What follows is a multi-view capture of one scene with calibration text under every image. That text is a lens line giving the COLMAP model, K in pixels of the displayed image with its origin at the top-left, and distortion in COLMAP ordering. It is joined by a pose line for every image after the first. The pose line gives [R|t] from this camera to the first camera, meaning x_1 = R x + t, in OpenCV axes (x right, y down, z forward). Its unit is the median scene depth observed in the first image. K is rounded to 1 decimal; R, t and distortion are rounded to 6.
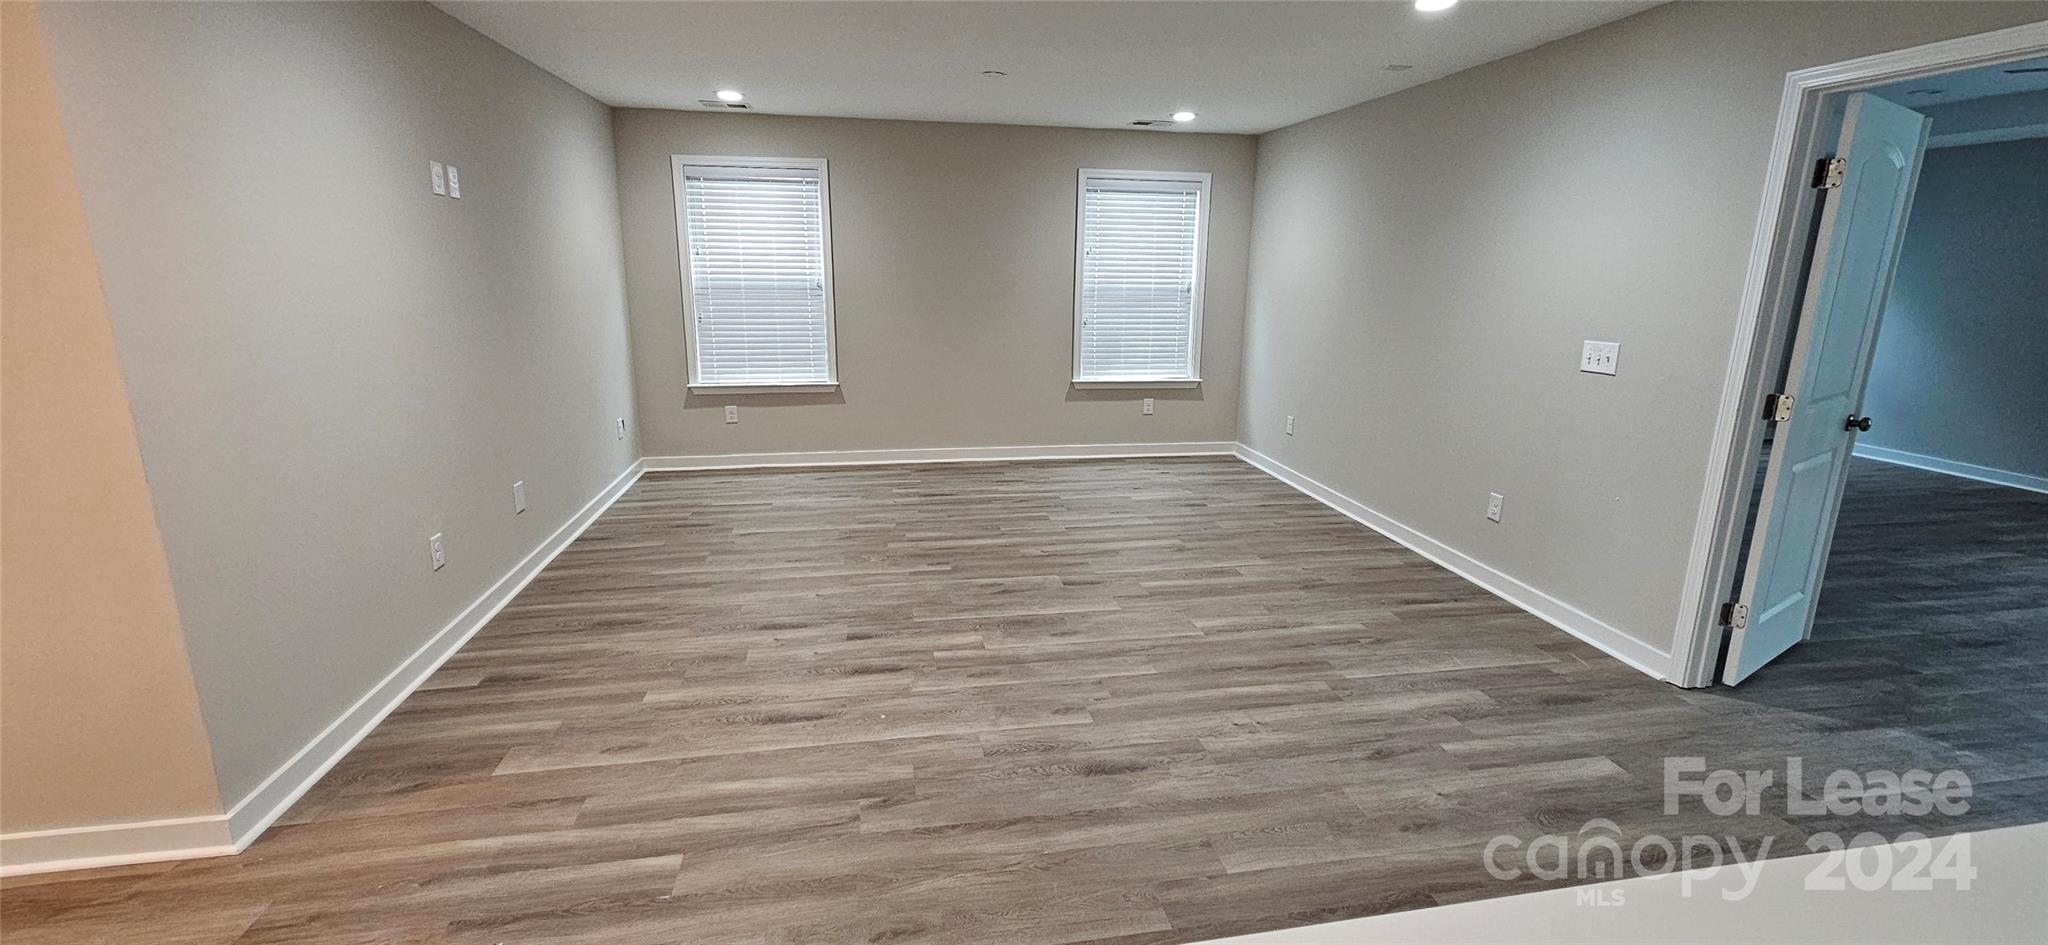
lens RADIAL K [[846.2, 0, 1022.3], [0, 846.2, 471.7], [0, 0, 1]] dist [0.001751, -0.000023]
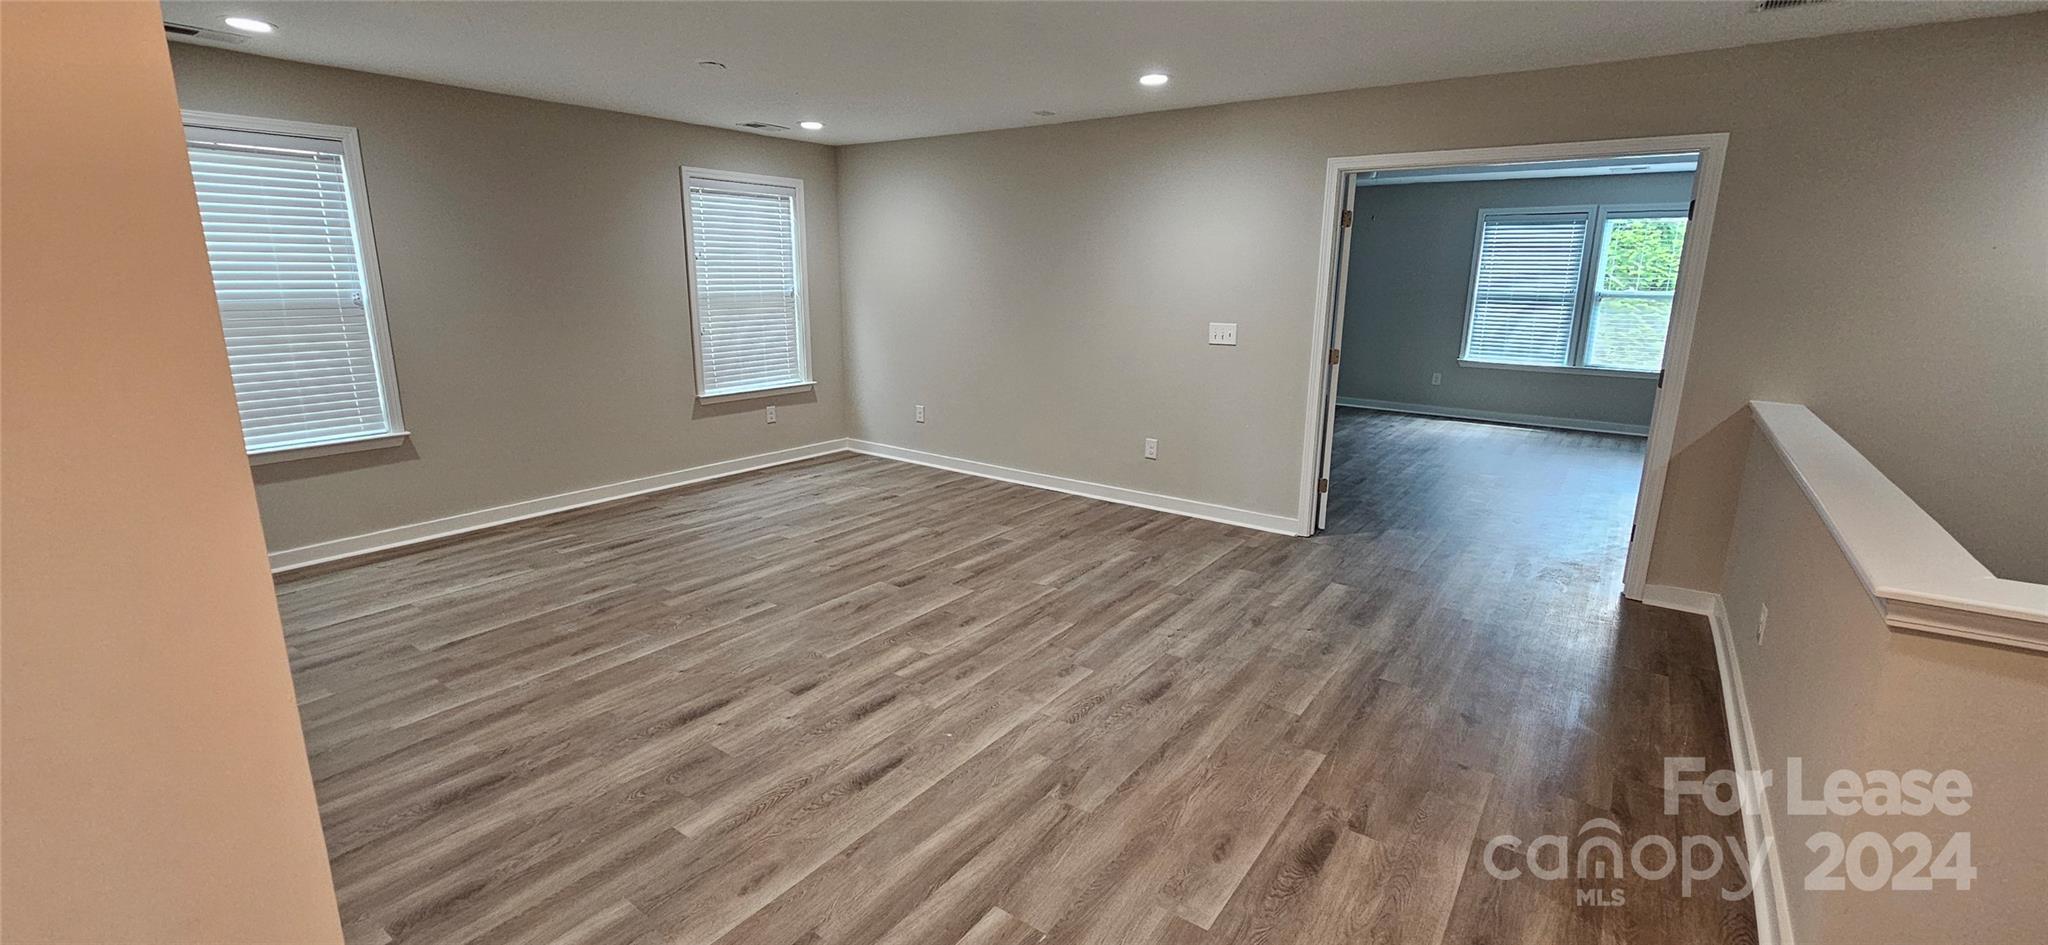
lens RADIAL K [[846.2, 0, 1032.4], [0, 846.2, 469.0], [0, 0, 1]] dist [0.001751, -0.000023]
pose [[0.719705, -0.165317, 0.674311, -0.559102], [0.166118, 0.984030, 0.063948, -0.050505], [-0.674114, 0.065991, 0.735673, 0.146581]]
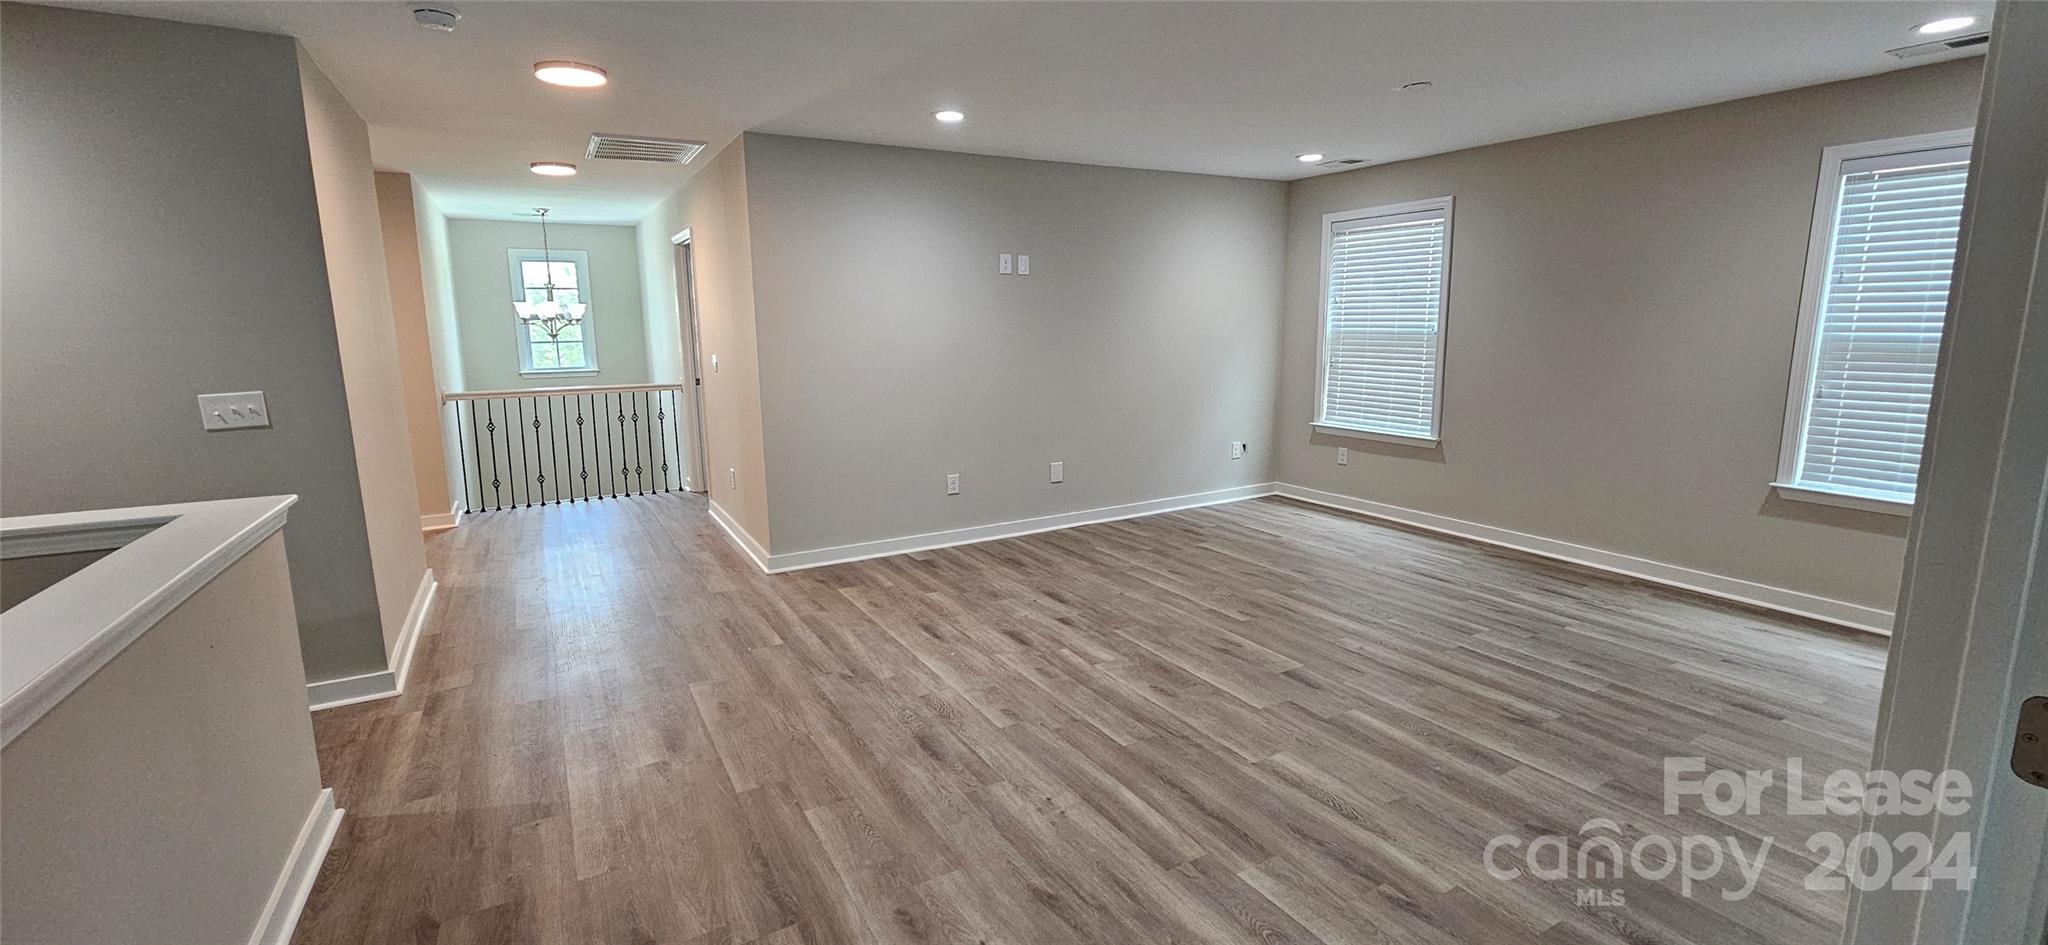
lens RADIAL K [[846.2, 0, 1018.2], [0, 846.2, 475.9], [0, 0, 1]] dist [0.001751, -0.000023]
pose [[0.331874, 0.160099, -0.929639, 0.814379], [-0.211557, 0.973022, 0.092046, -0.093472], [0.919295, 0.166124, 0.356791, 0.458788]]
